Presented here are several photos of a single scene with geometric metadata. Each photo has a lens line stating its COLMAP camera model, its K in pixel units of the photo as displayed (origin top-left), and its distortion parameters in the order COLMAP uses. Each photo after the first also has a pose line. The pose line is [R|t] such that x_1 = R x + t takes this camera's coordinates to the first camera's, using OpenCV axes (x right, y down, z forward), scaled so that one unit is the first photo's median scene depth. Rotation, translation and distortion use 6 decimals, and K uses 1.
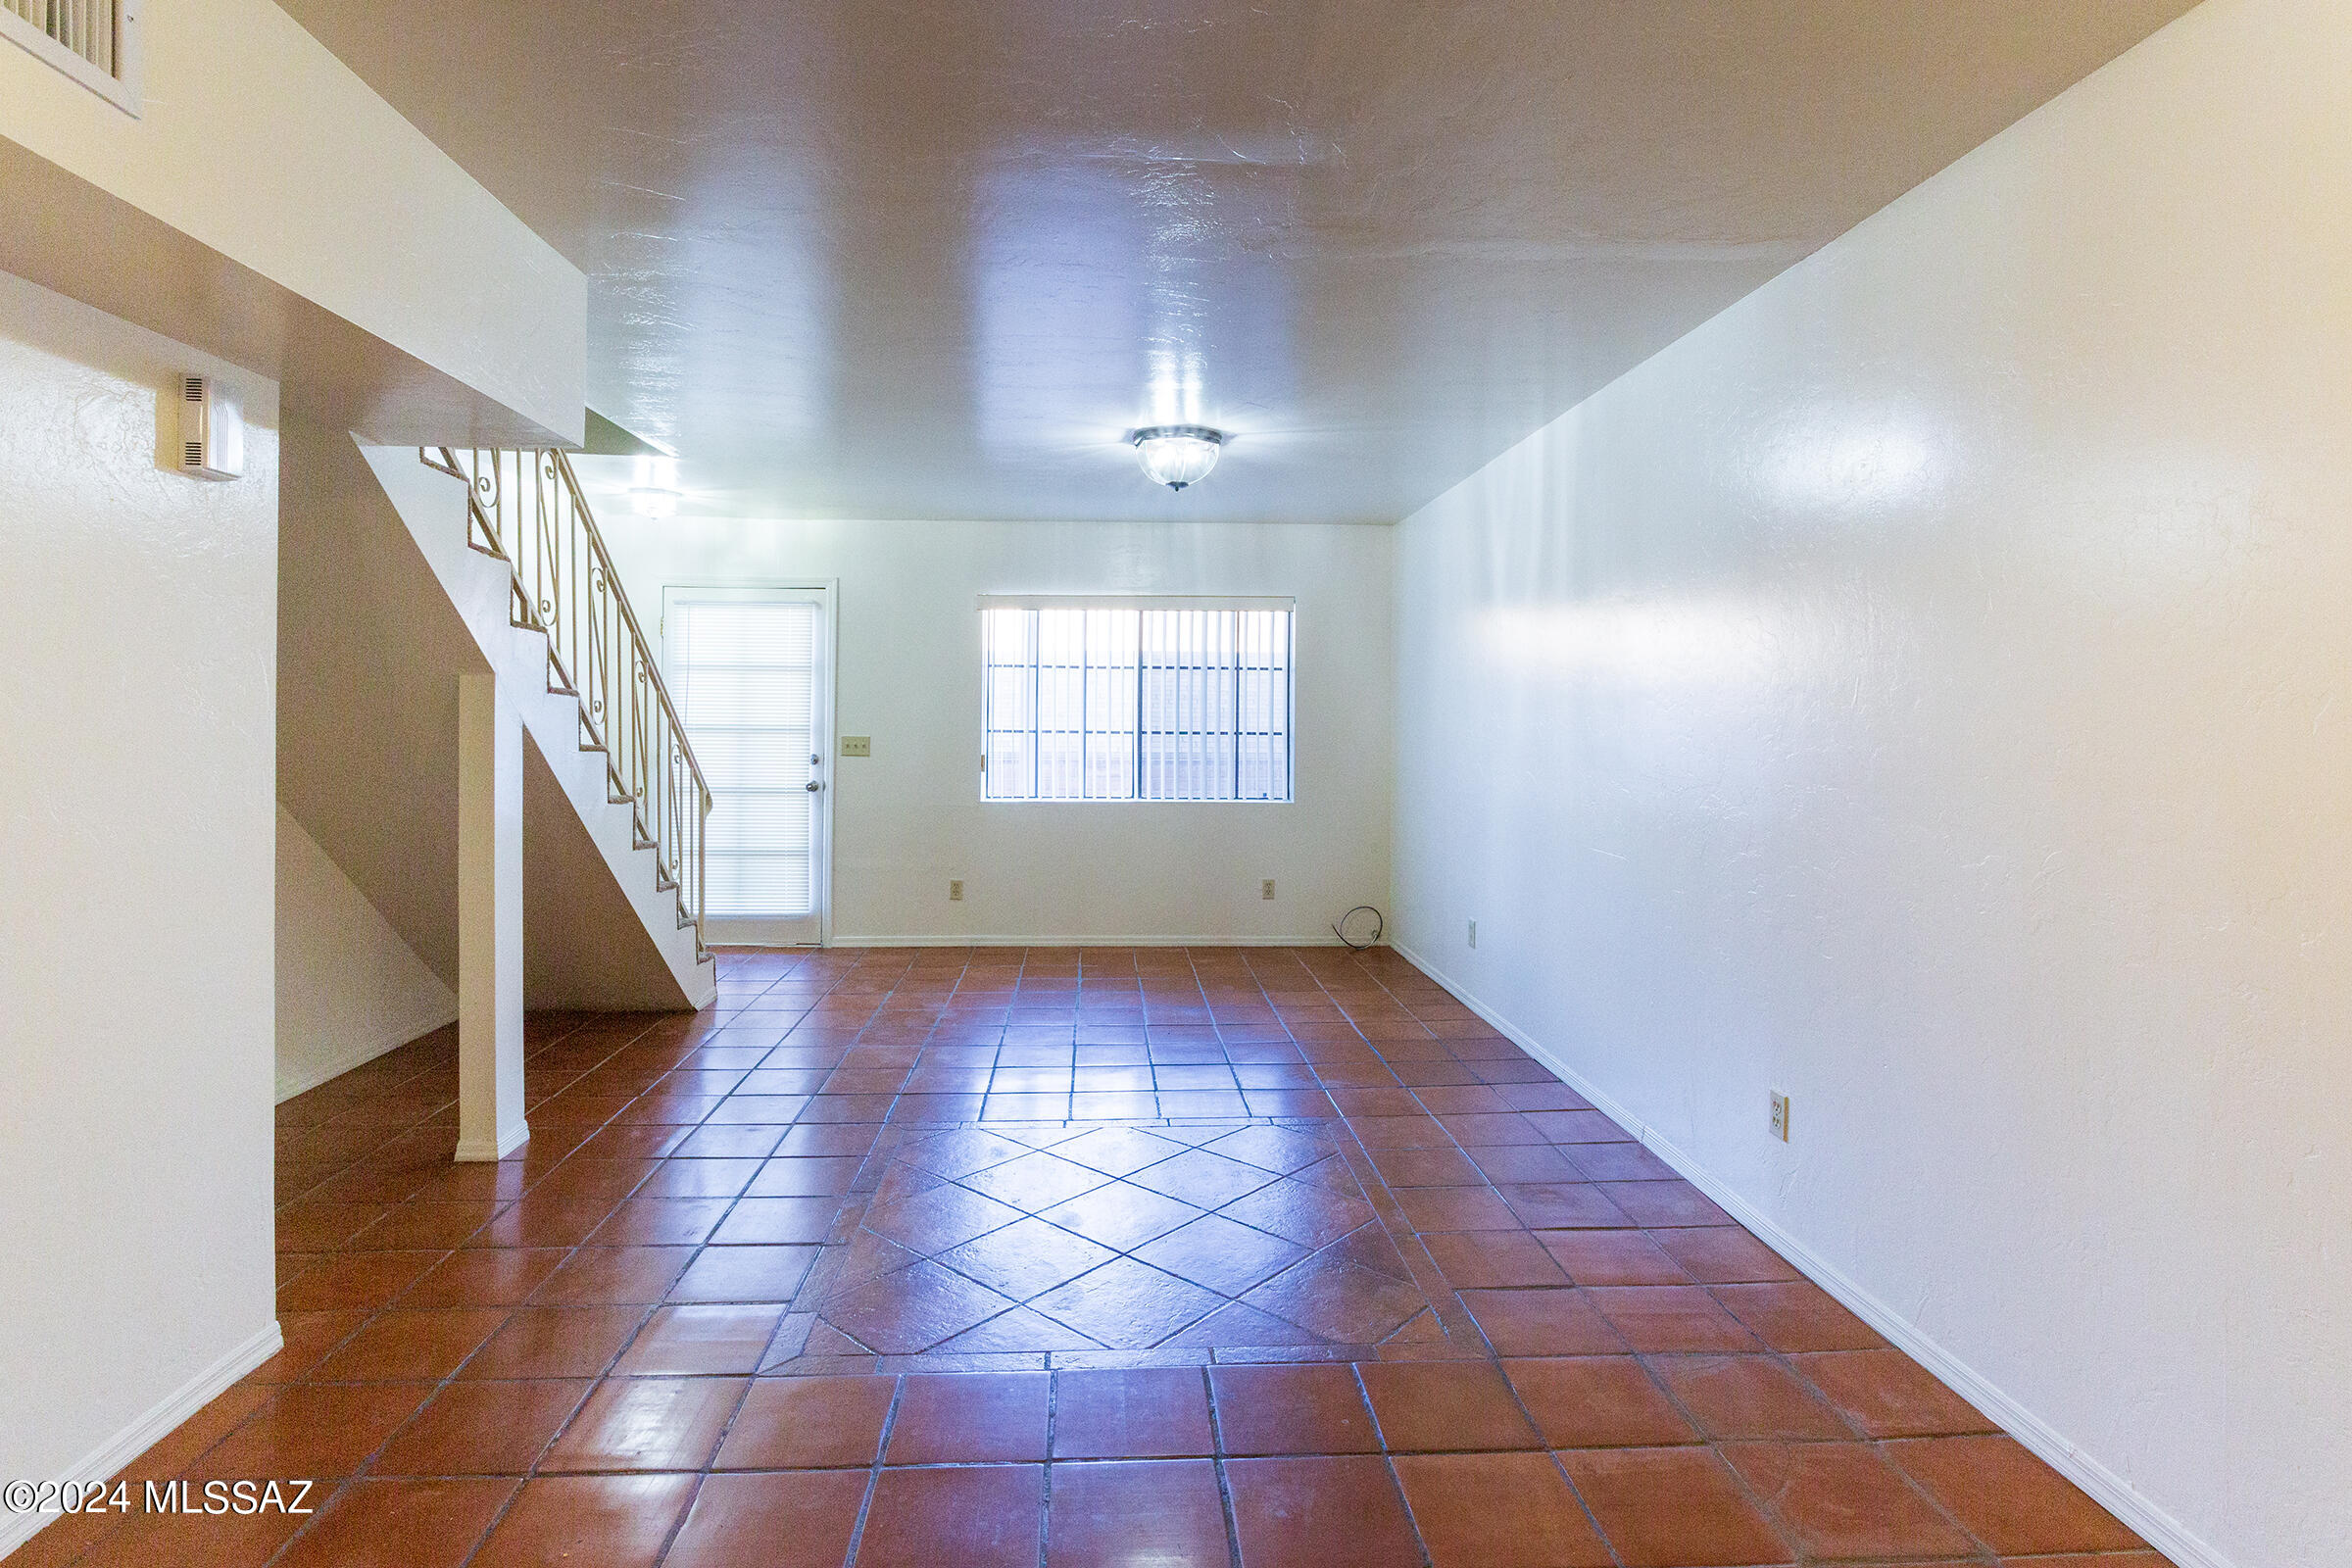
lens RADIAL K [[1164.9, 0, 1190.5], [0, 1164.9, 741.3], [0, 0, 1]] dist [-0.020042, 0.004844]
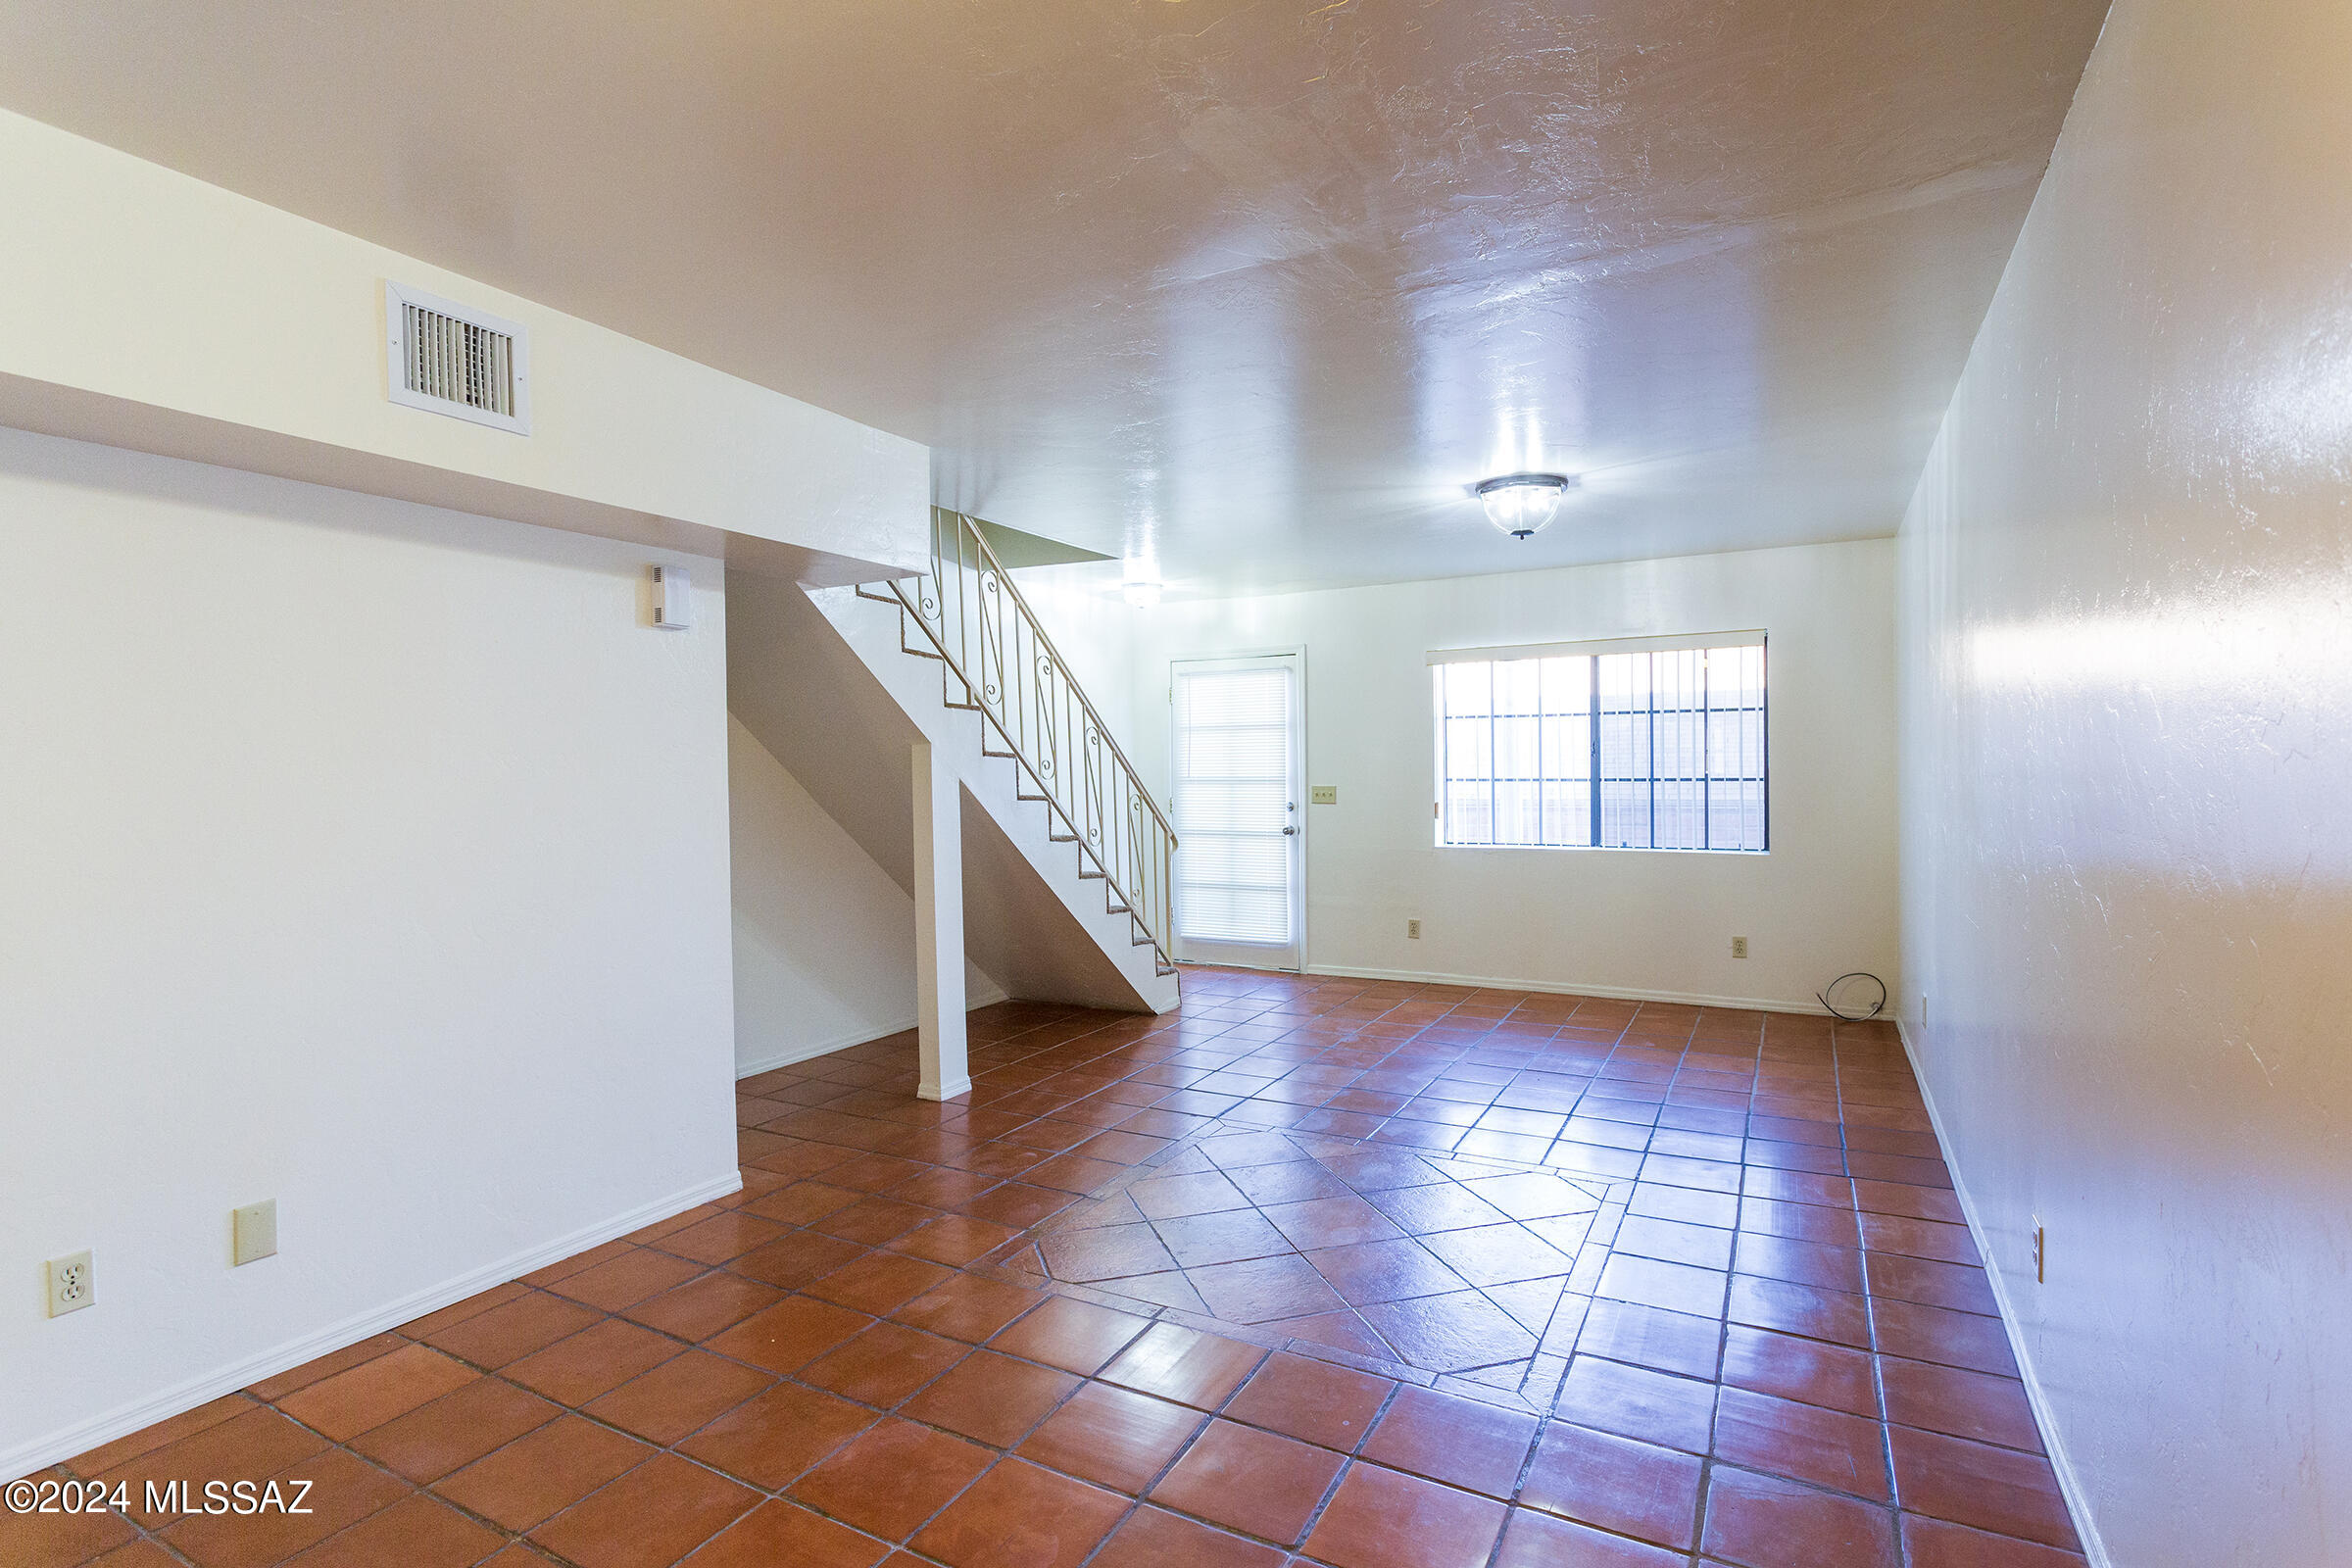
lens RADIAL K [[1164.9, 0, 1268.0], [0, 1164.9, 806.2], [0, 0, 1]] dist [-0.020042, 0.004844]
pose [[0.854542, 0.000761, -0.519382, 0.257805], [0.006611, 0.999902, 0.012343, 0.001030], [0.519341, -0.013981, 0.854453, 0.021349]]
